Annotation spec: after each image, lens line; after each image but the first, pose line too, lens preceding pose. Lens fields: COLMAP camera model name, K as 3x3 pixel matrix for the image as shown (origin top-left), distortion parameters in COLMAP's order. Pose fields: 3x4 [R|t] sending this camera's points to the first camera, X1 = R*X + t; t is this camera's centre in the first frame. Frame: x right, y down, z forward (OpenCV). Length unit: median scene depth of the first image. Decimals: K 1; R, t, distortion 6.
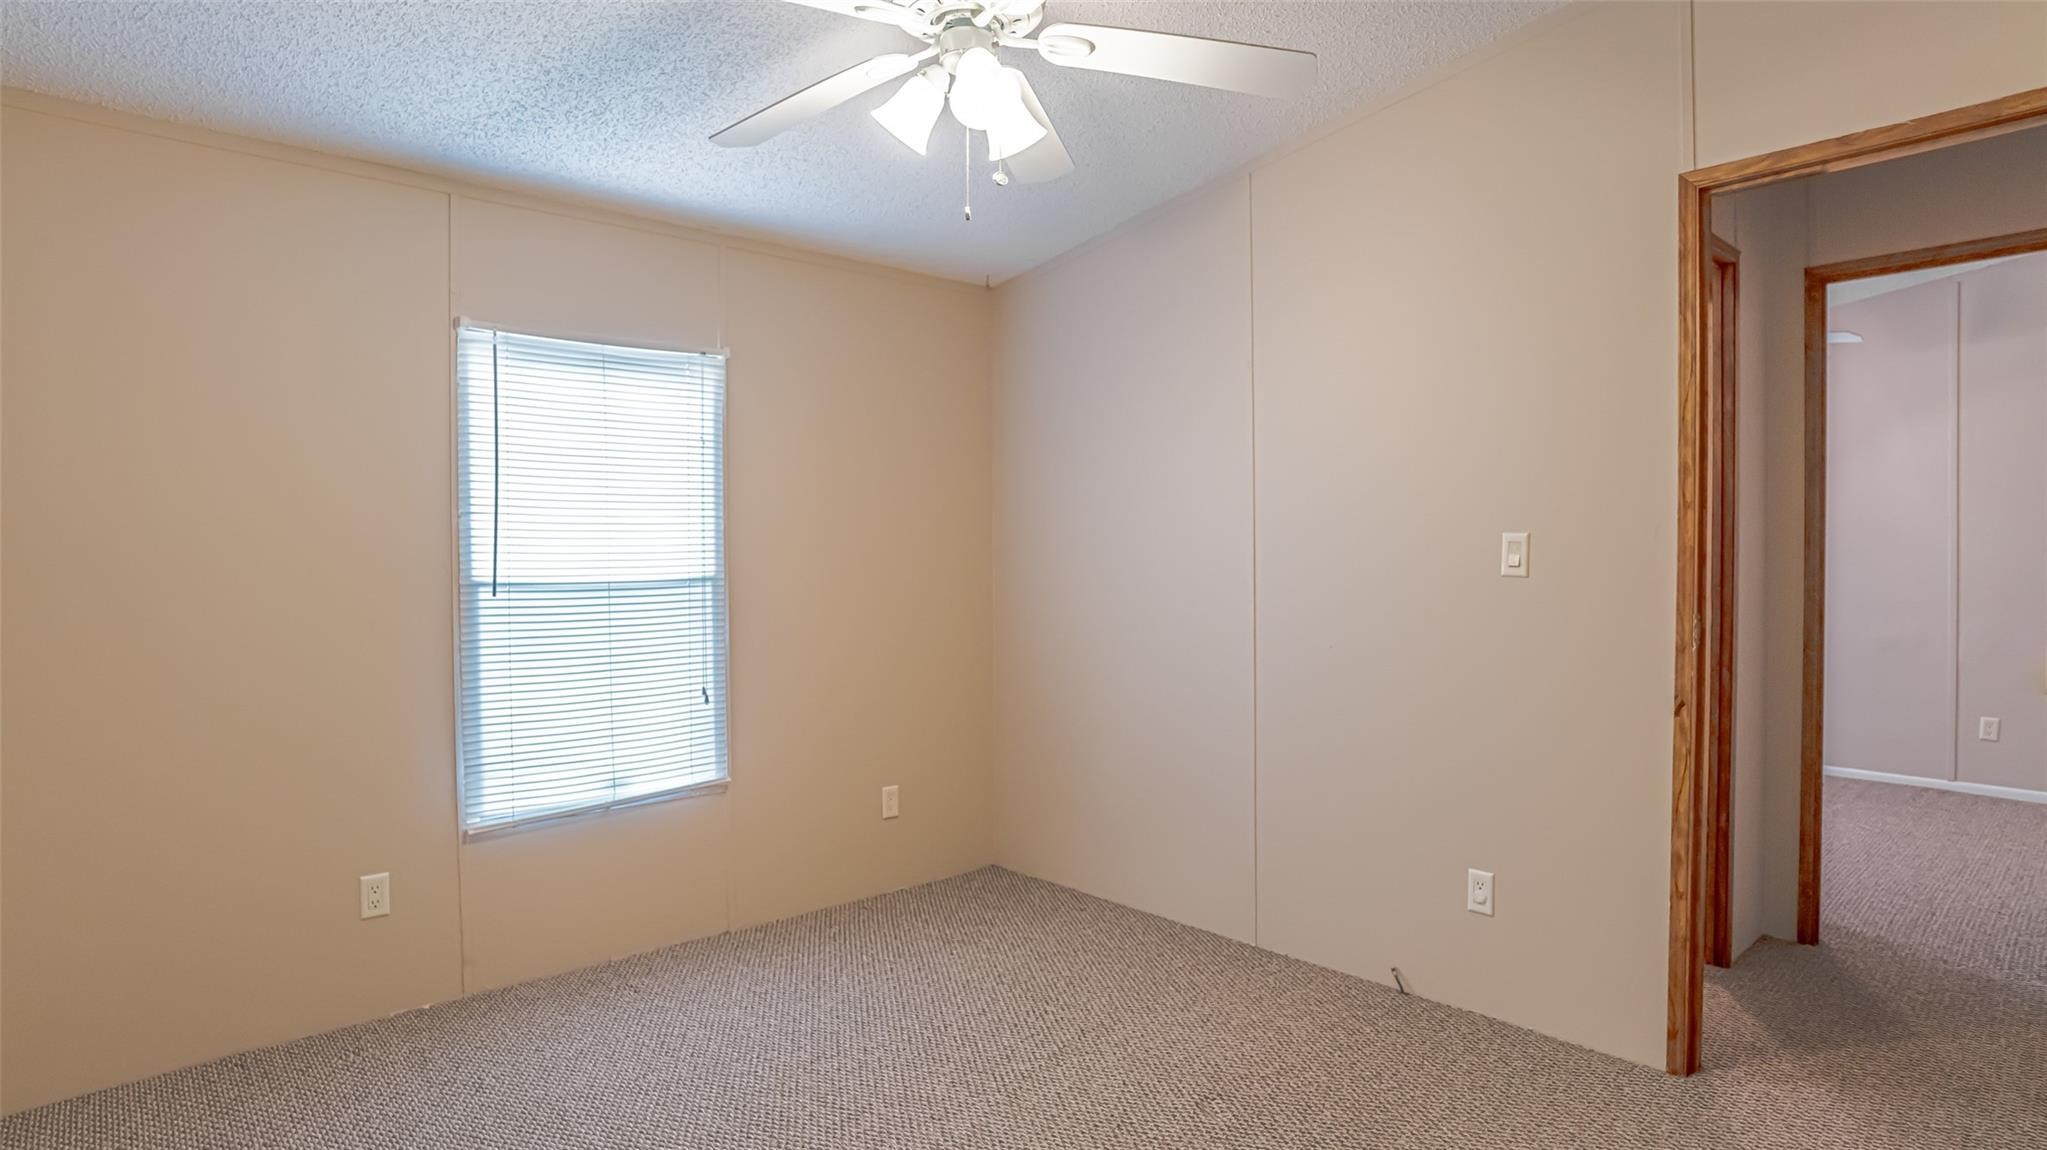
lens RADIAL K [[1075.7, 0, 1025.3], [0, 1075.7, 564.0], [0, 0, 1]] dist [-0.032283, 0.015162]
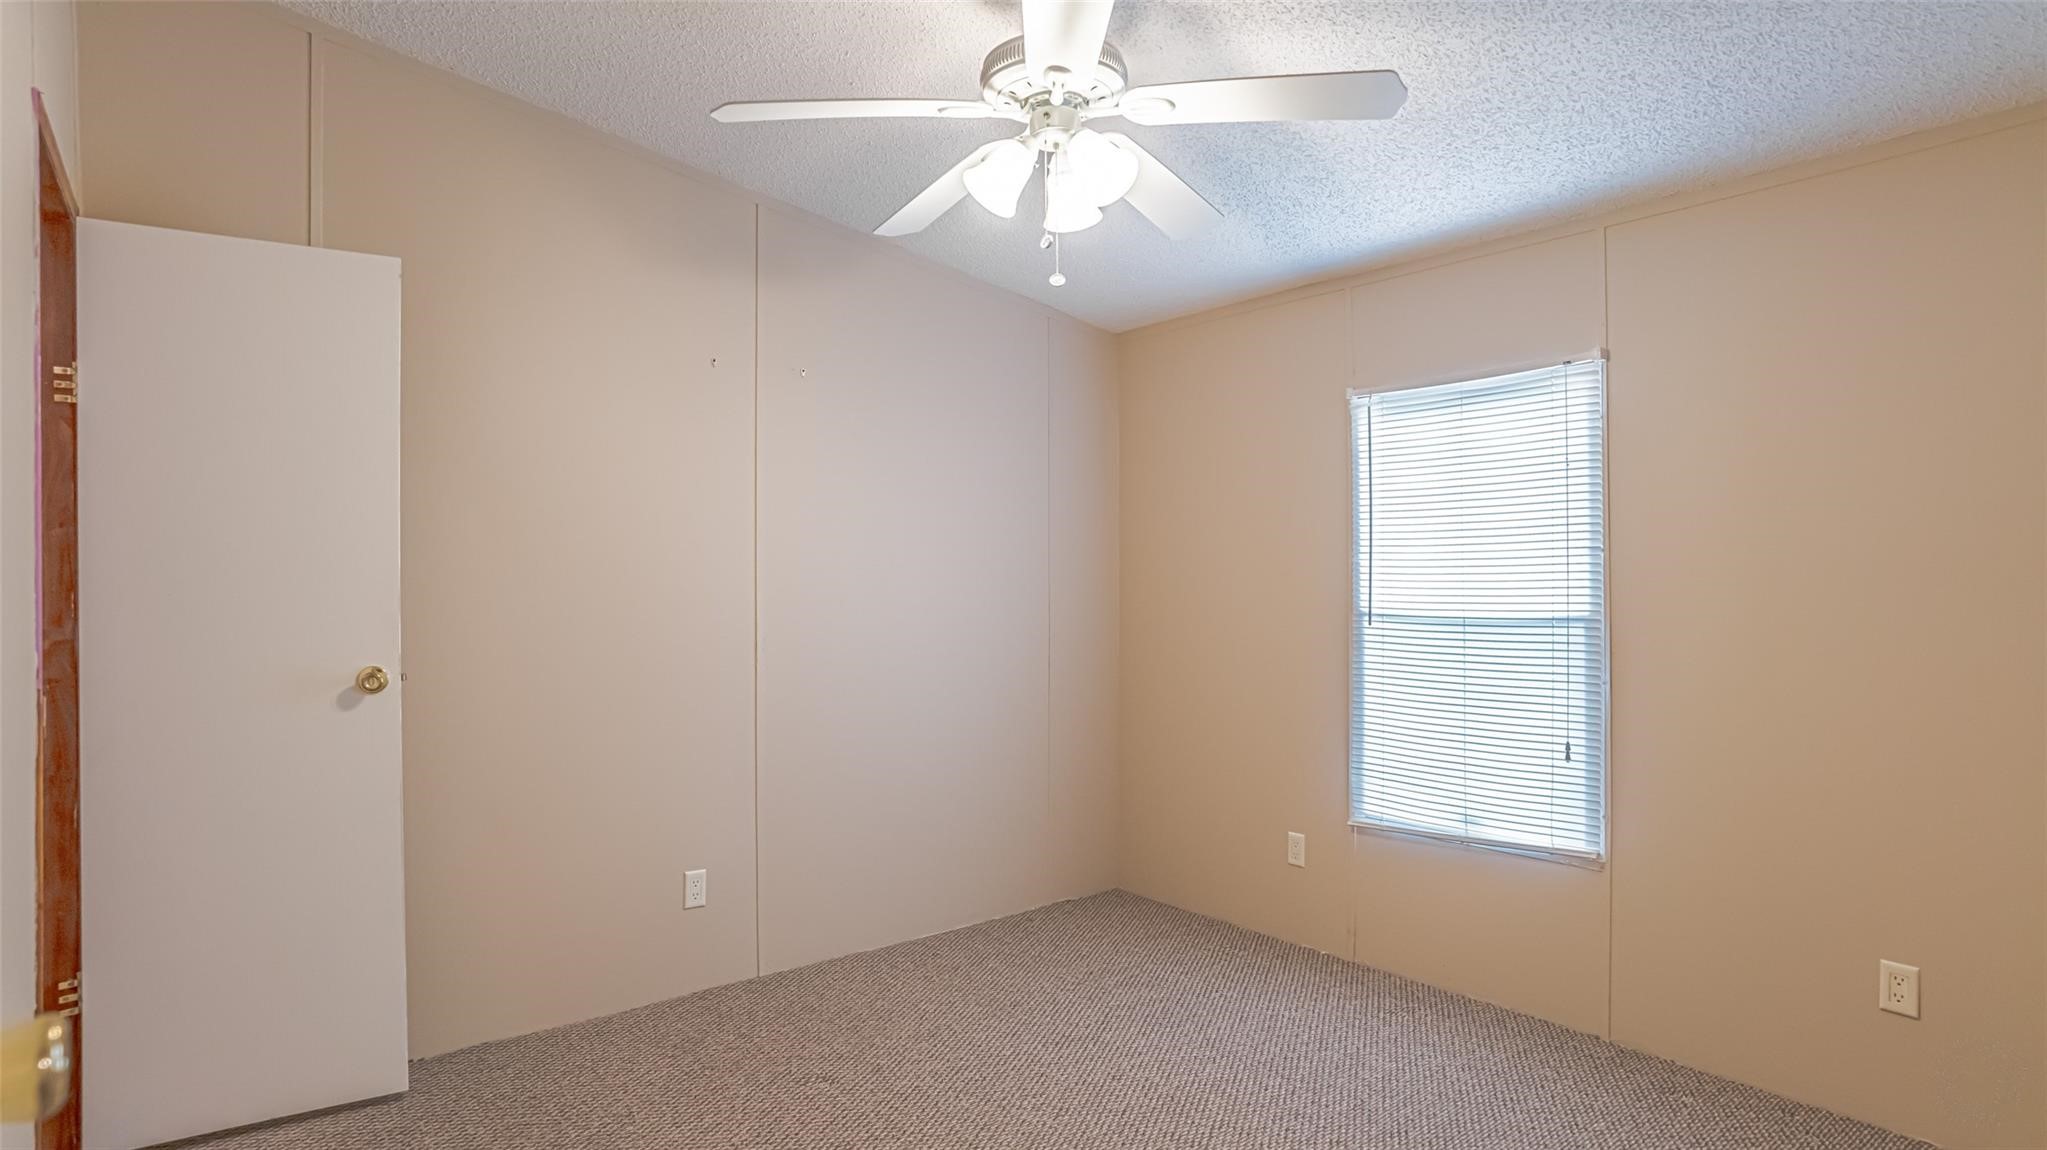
lens RADIAL K [[1075.7, 0, 1025.4], [0, 1075.7, 582.2], [0, 0, 1]] dist [-0.032283, 0.015162]
pose [[-0.026443, 0.003570, -0.999644, 0.634252], [-0.014967, 0.999880, 0.003967, -0.014155], [0.999538, 0.015067, -0.026387, 0.624436]]
